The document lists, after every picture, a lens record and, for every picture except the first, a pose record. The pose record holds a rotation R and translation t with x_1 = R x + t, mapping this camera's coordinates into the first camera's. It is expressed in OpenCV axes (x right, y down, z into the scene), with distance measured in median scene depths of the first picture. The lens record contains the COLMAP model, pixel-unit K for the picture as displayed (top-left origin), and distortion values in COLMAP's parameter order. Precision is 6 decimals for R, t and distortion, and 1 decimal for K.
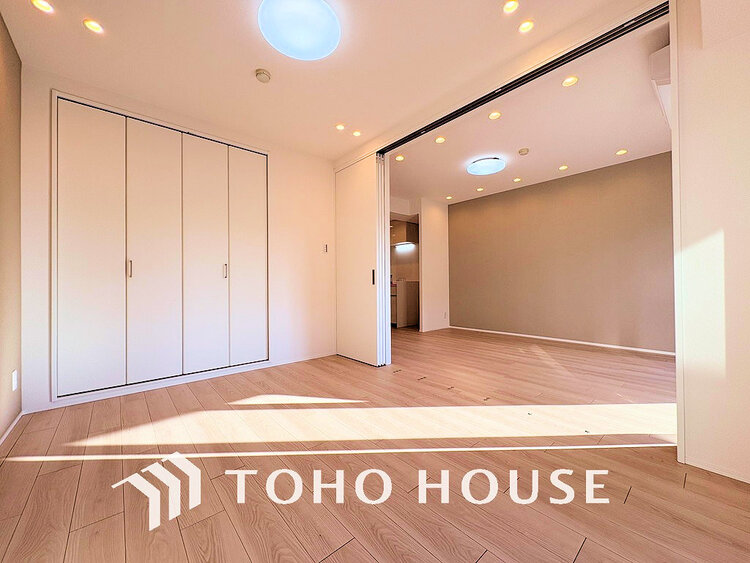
lens RADIAL K [[298.1, 0, 374.5], [0, 298.1, 281.1], [0, 0, 1]] dist [0.000915, -0.000499]
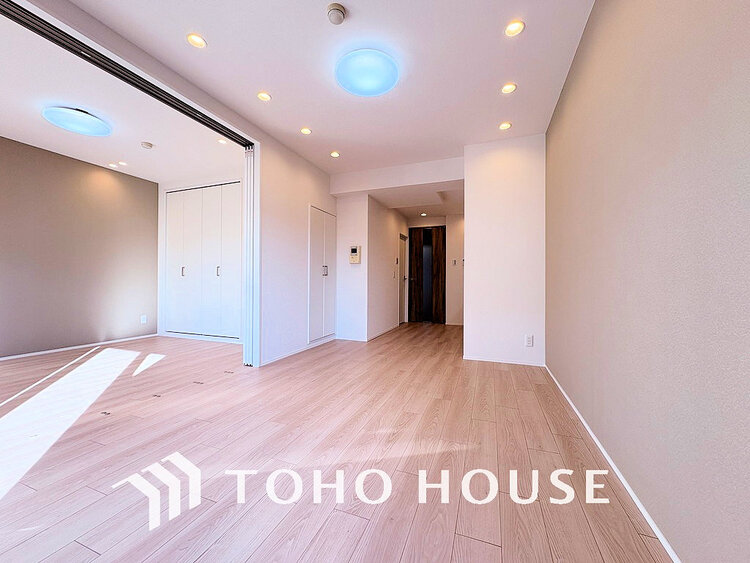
lens RADIAL K [[298.1, 0, 377.7], [0, 298.1, 280.5], [0, 0, 1]] dist [0.000915, -0.000499]
pose [[0.467509, 0.006077, -0.883967, 1.202747], [-0.001603, 0.999981, 0.006026, -0.000599], [0.883987, -0.001401, 0.467510, 1.027451]]
